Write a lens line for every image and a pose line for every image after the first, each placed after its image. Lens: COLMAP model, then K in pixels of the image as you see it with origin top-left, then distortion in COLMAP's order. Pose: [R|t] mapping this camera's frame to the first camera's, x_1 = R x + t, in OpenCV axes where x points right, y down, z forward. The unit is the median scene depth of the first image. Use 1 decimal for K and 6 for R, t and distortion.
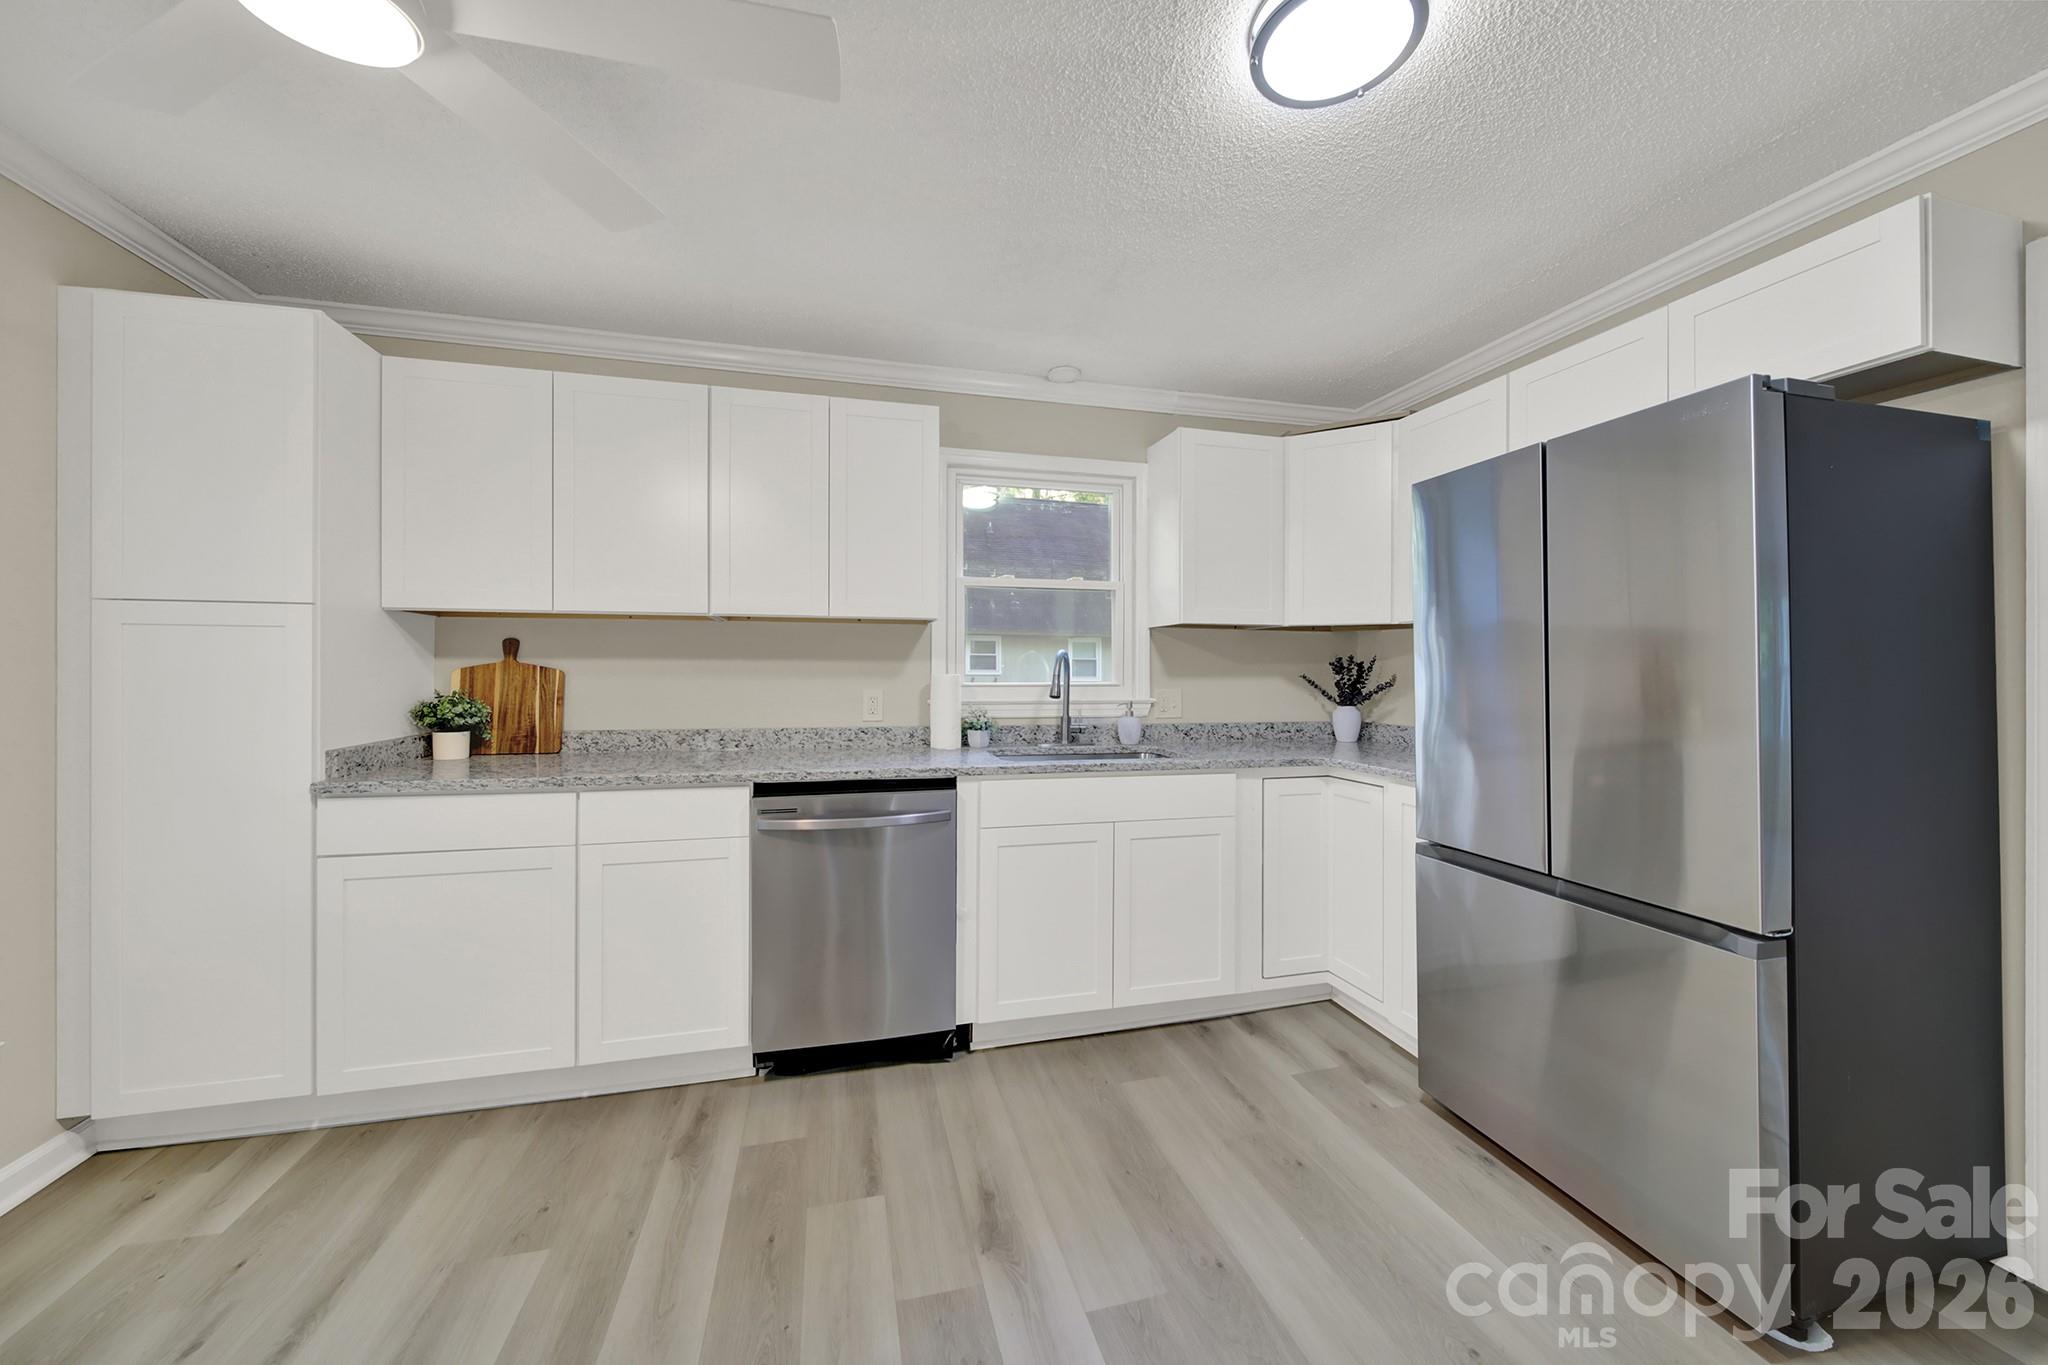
lens RADIAL K [[736.0, 0, 1022.1], [0, 736.0, 664.7], [0, 0, 1]] dist [-0.000258, -0.000181]
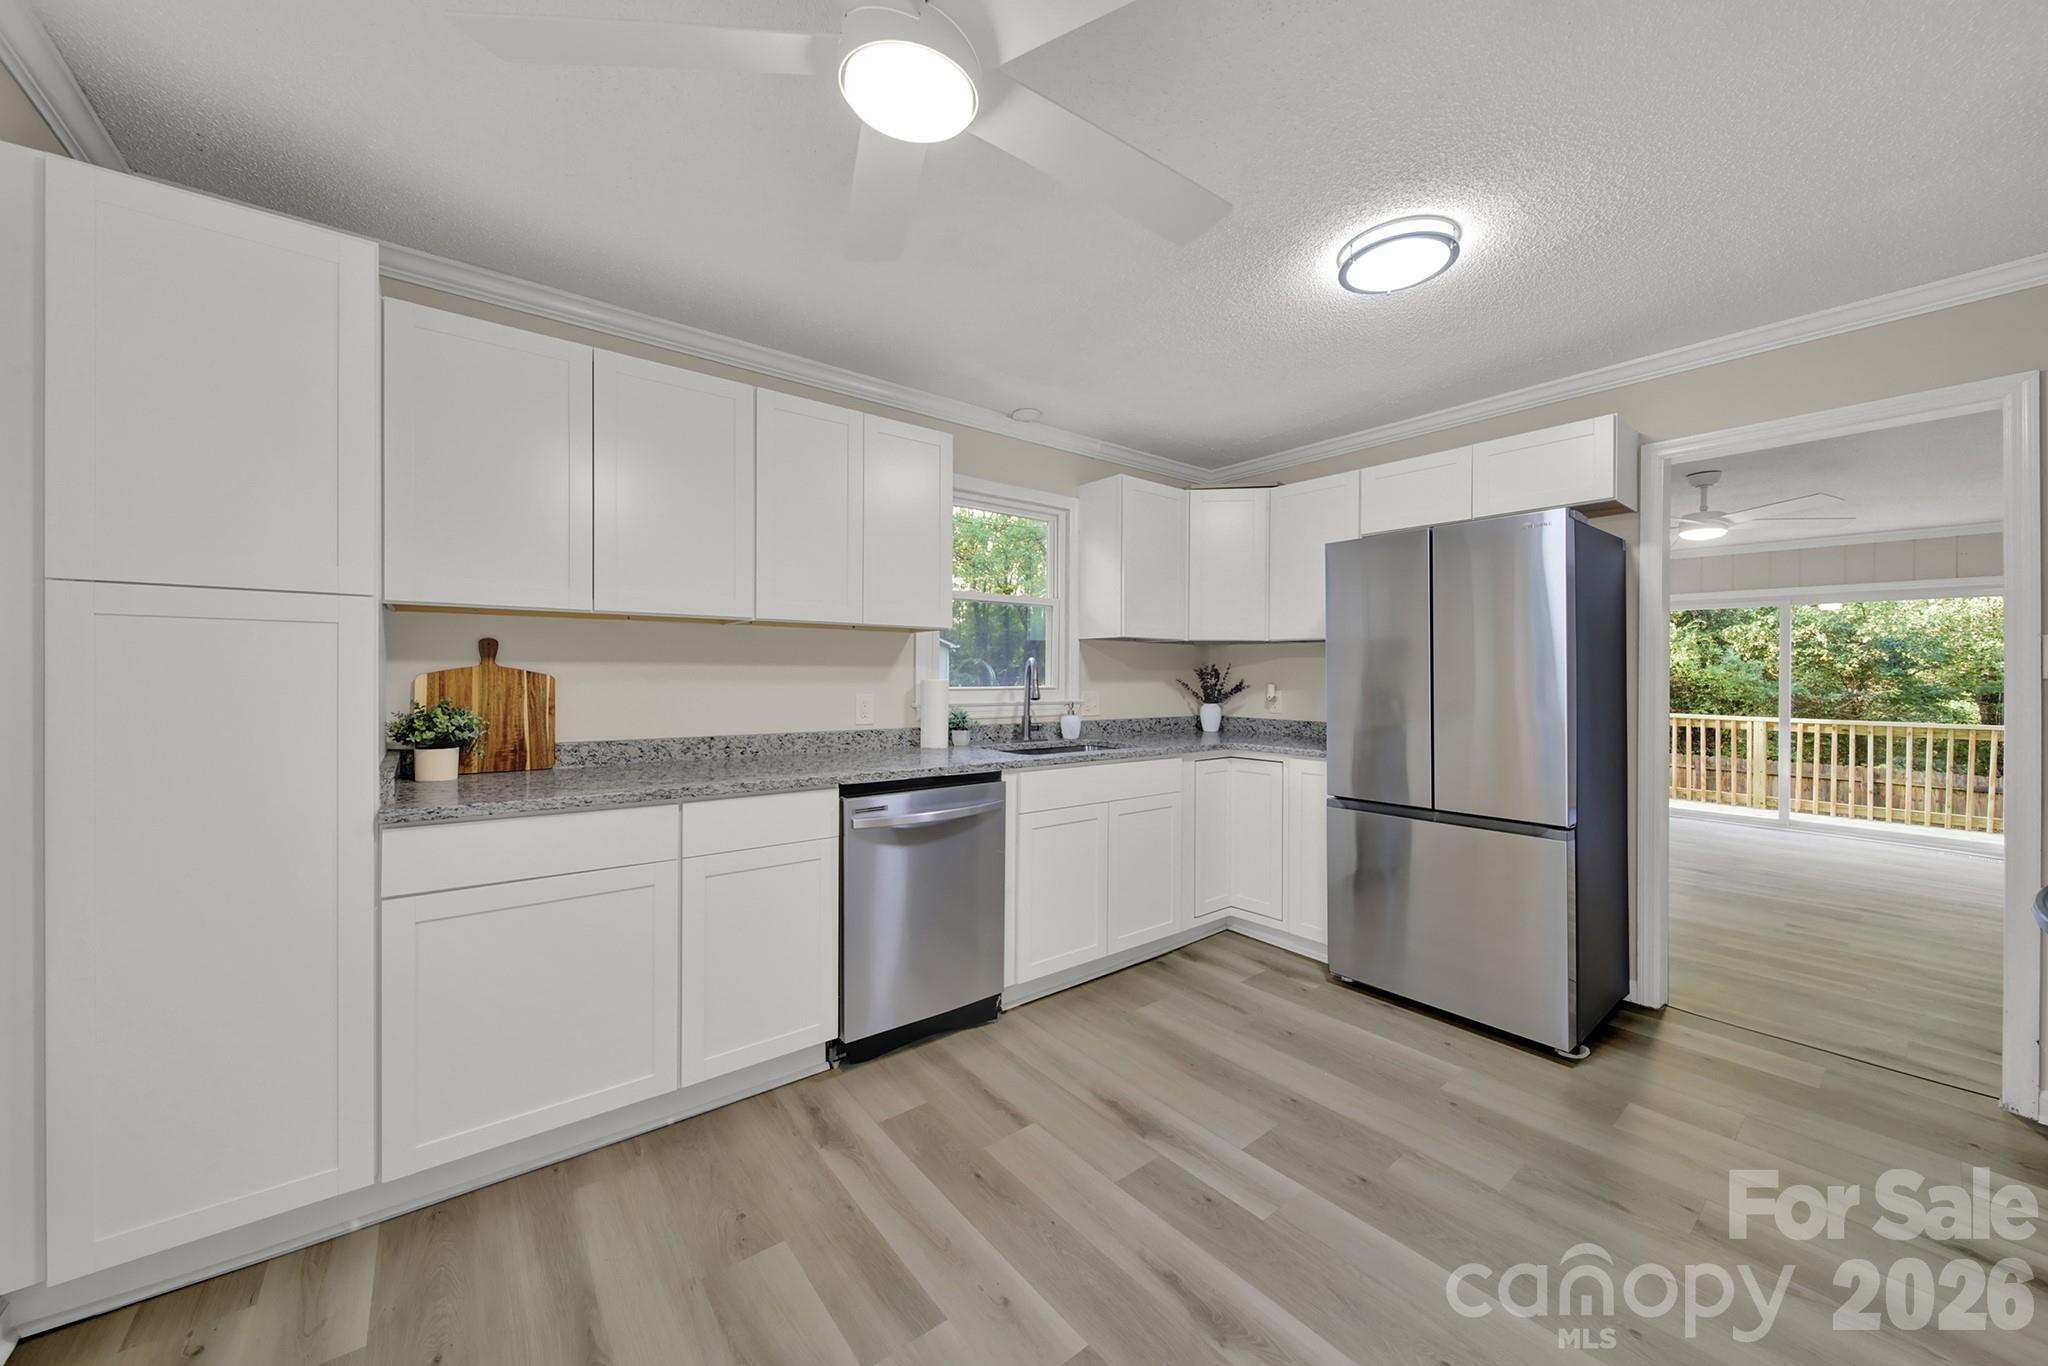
lens RADIAL K [[730.9, 0, 1021.5], [0, 730.9, 673.8], [0, 0, 1]] dist [0.000051, -0.000125]
pose [[0.916596, 0.001261, 0.399813, -0.471605], [-0.003744, 0.999978, 0.005429, -0.001539], [-0.399797, -0.006473, 0.916581, -0.038399]]
